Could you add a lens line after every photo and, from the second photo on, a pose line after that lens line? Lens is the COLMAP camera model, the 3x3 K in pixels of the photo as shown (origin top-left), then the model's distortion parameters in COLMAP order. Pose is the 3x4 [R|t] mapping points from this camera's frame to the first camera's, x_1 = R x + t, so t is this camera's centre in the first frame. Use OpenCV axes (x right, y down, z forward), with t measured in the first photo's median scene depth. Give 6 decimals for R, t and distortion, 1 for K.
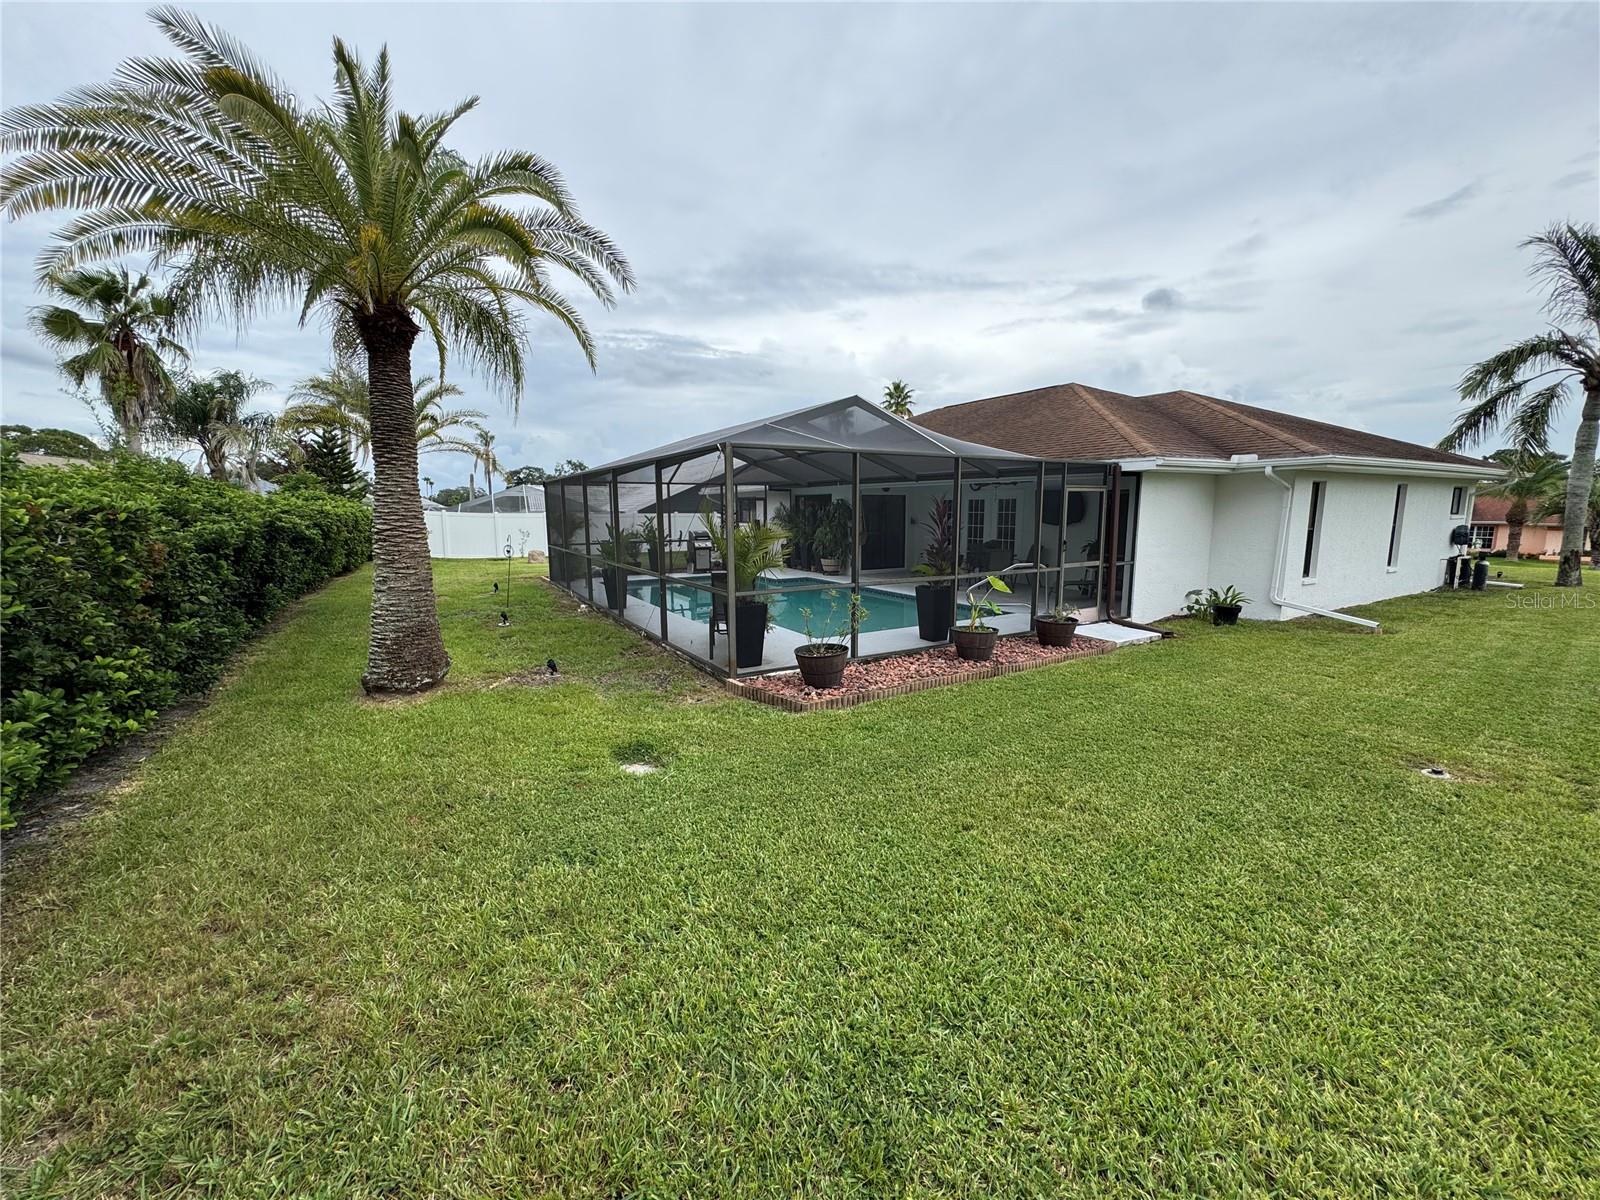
lens RADIAL K [[642.8, 0, 799.1], [0, 642.8, 598.5], [0, 0, 1]] dist [-0.000112, -0.002231]
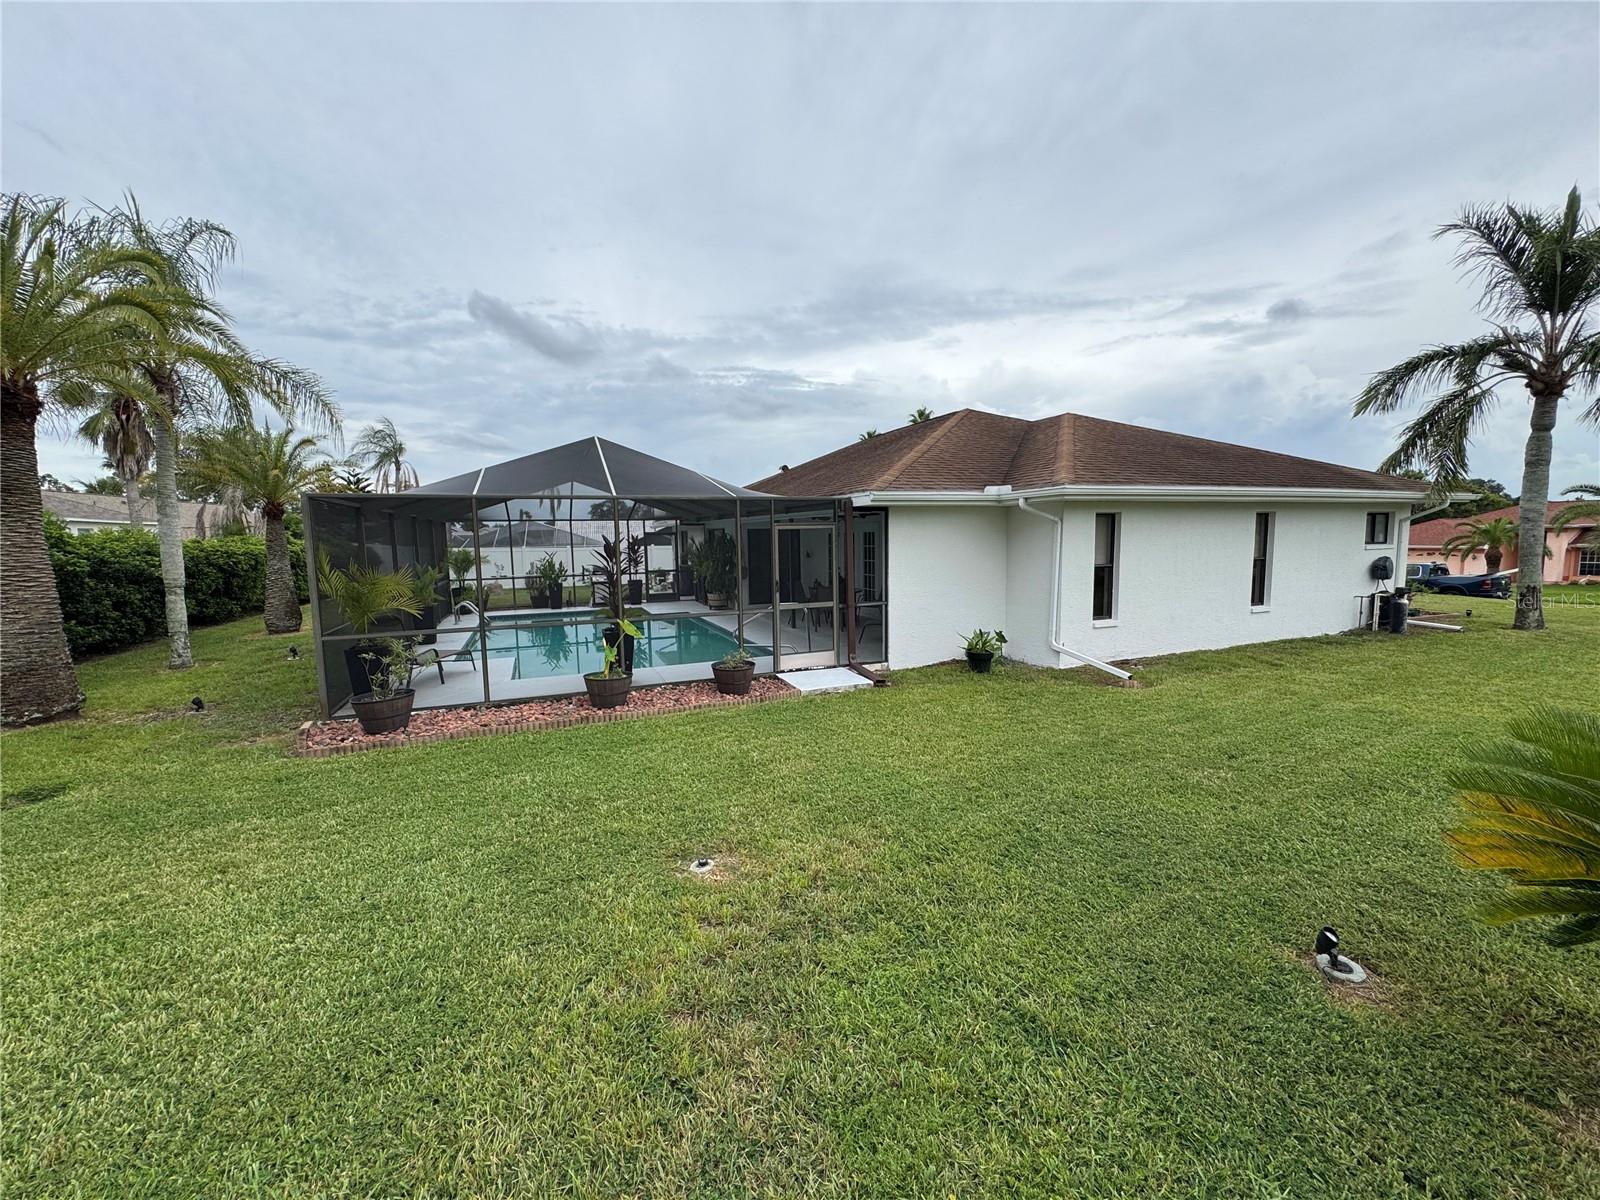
lens RADIAL K [[643.5, 0, 799.3], [0, 643.5, 594.7], [0, 0, 1]] dist [0.000864, -0.003836]
pose [[0.989829, 0.001371, -0.142259, 0.399485], [-0.008215, 0.998836, -0.047528, -0.017019], [0.142028, 0.048213, 0.988688, 0.045104]]
